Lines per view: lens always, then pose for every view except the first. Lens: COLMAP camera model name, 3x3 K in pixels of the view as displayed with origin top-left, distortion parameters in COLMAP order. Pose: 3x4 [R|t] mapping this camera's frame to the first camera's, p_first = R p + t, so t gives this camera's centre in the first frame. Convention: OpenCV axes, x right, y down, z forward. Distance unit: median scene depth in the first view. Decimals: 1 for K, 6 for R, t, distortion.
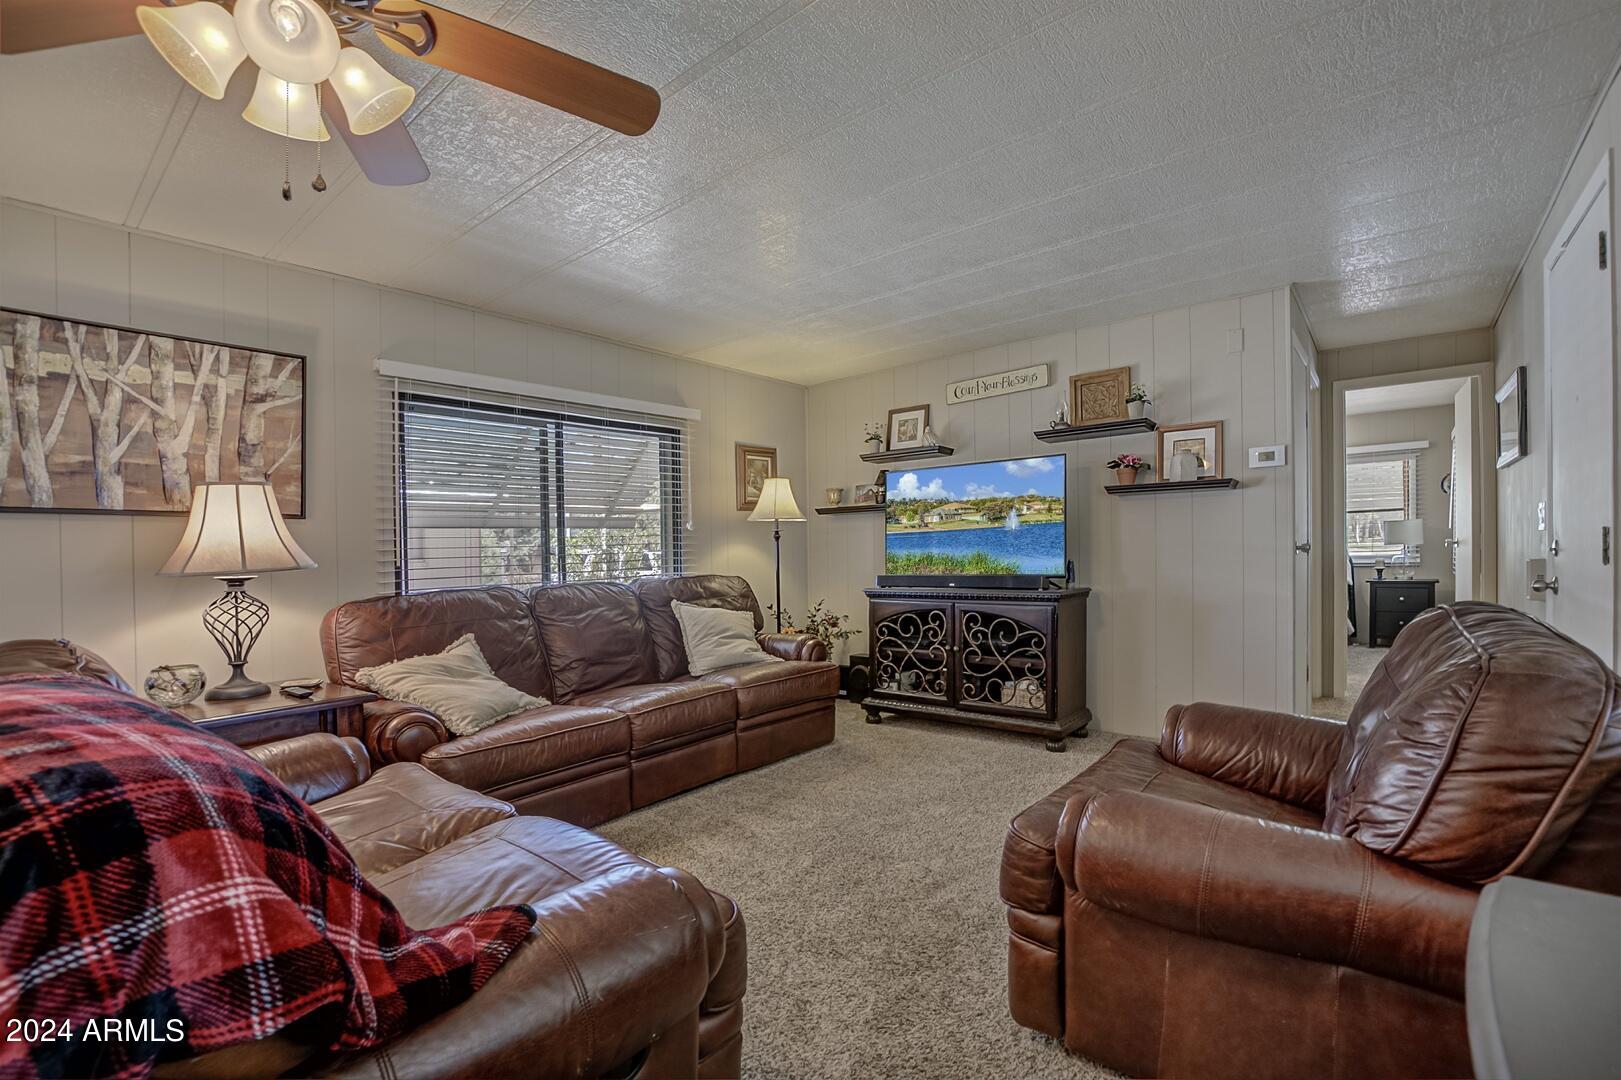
lens RADIAL K [[715.5, 0, 808.3], [0, 715.5, 554.8], [0, 0, 1]] dist [-0.025268, 0.000680]
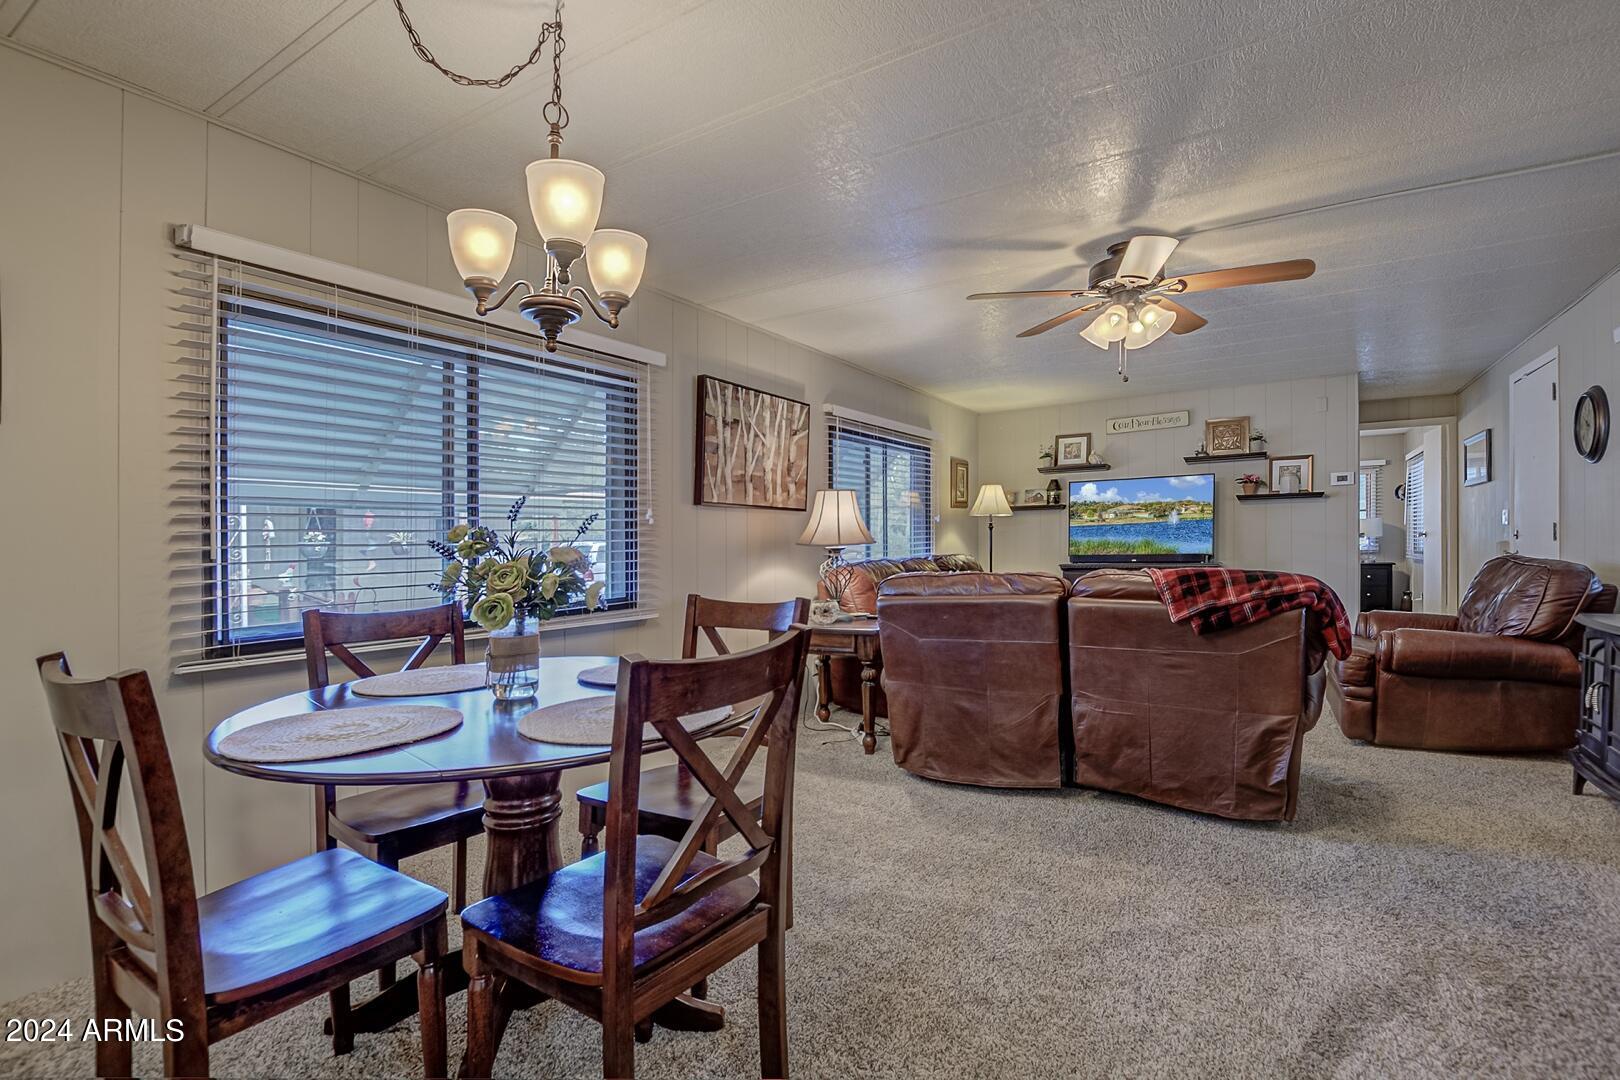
lens RADIAL K [[767.7, 0, 813.7], [0, 767.7, 543.9], [0, 0, 1]] dist [-0.012314, -0.000320]
pose [[0.988273, 0.004305, 0.152639, -0.678249], [-0.002716, 0.999940, -0.010612, 0.025189], [-0.152676, 0.010073, 0.988225, -0.443044]]
